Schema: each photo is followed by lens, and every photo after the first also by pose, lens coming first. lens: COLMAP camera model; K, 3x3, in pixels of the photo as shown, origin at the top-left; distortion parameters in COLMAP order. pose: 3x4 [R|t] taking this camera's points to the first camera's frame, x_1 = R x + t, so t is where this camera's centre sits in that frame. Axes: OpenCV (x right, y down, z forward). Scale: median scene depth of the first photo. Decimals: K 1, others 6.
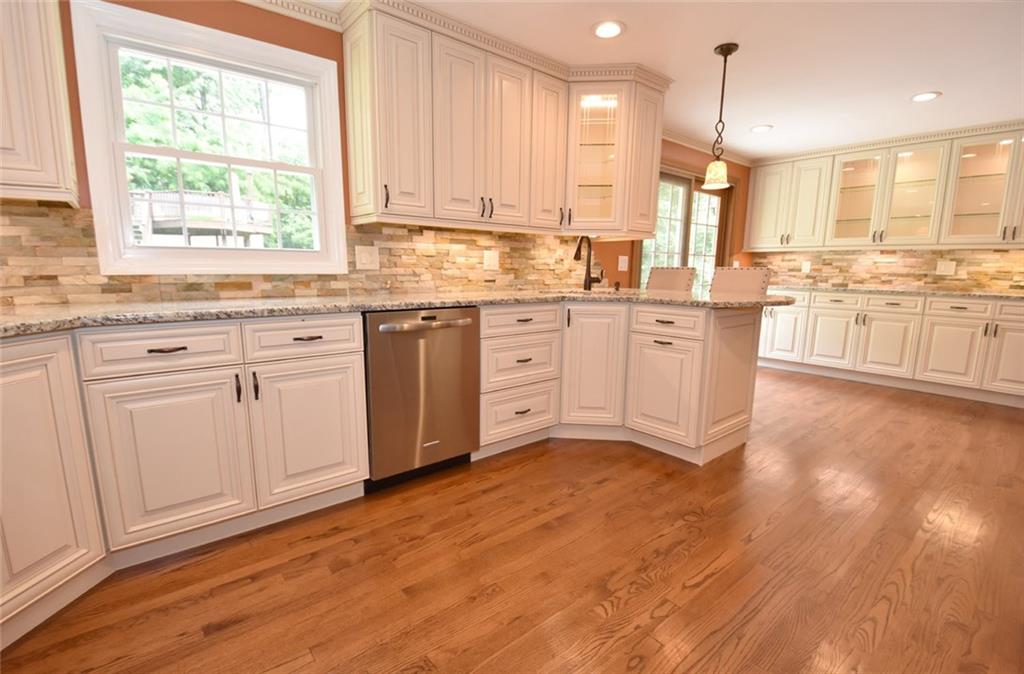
lens RADIAL K [[456.3, 0, 509.0], [0, 456.3, 341.3], [0, 0, 1]] dist [0.003245, -0.002271]
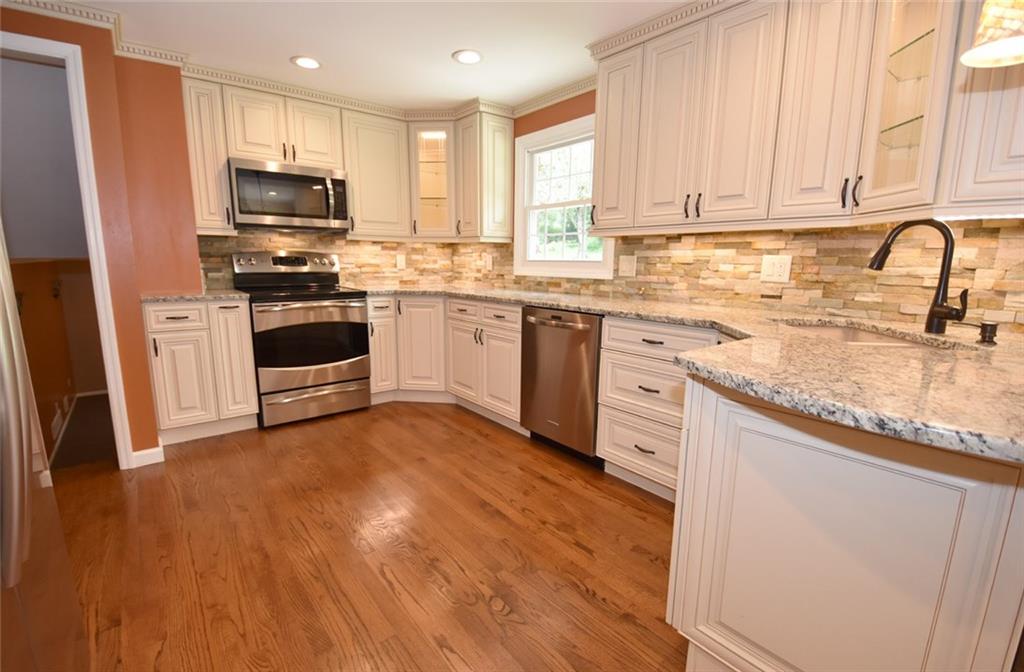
lens RADIAL K [[456.3, 0, 507.6], [0, 456.3, 338.7], [0, 0, 1]] dist [0.003245, -0.002271]
pose [[-0.002045, 0.158817, -0.987306, 0.811848], [-0.170676, 0.972766, 0.156832, -0.129759], [0.985325, 0.168830, 0.025117, 0.686049]]
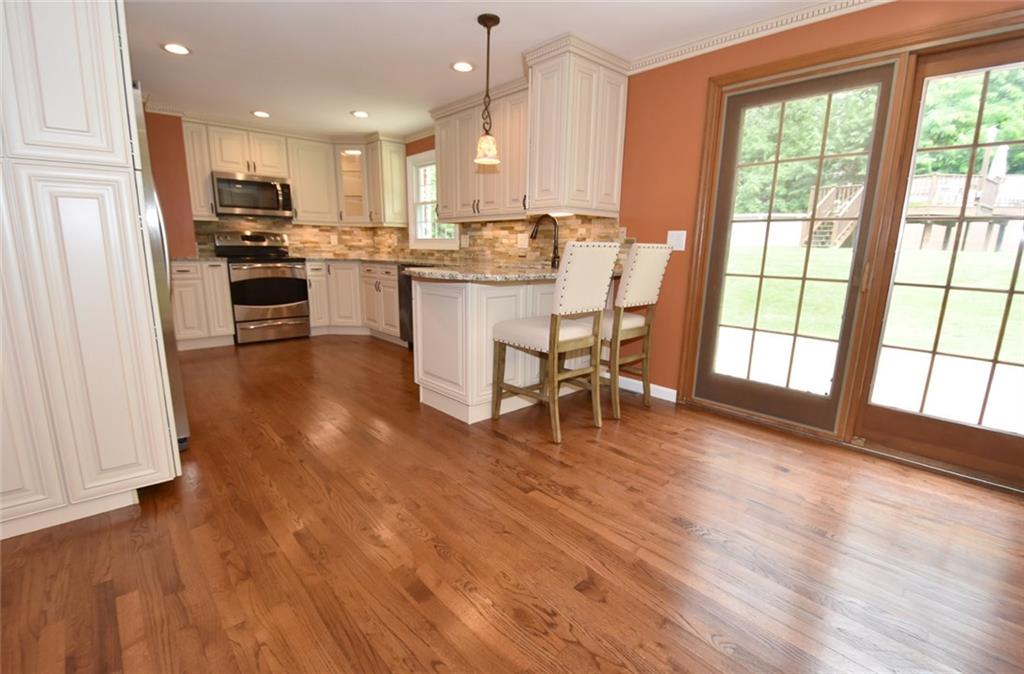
lens RADIAL K [[456.3, 0, 508.2], [0, 456.3, 339.0], [0, 0, 1]] dist [0.003245, -0.002271]
pose [[0.051767, 0.184791, -0.981413, 1.547065], [-0.173526, 0.969446, 0.173385, -0.144907], [0.983468, 0.161326, 0.082251, 1.050723]]
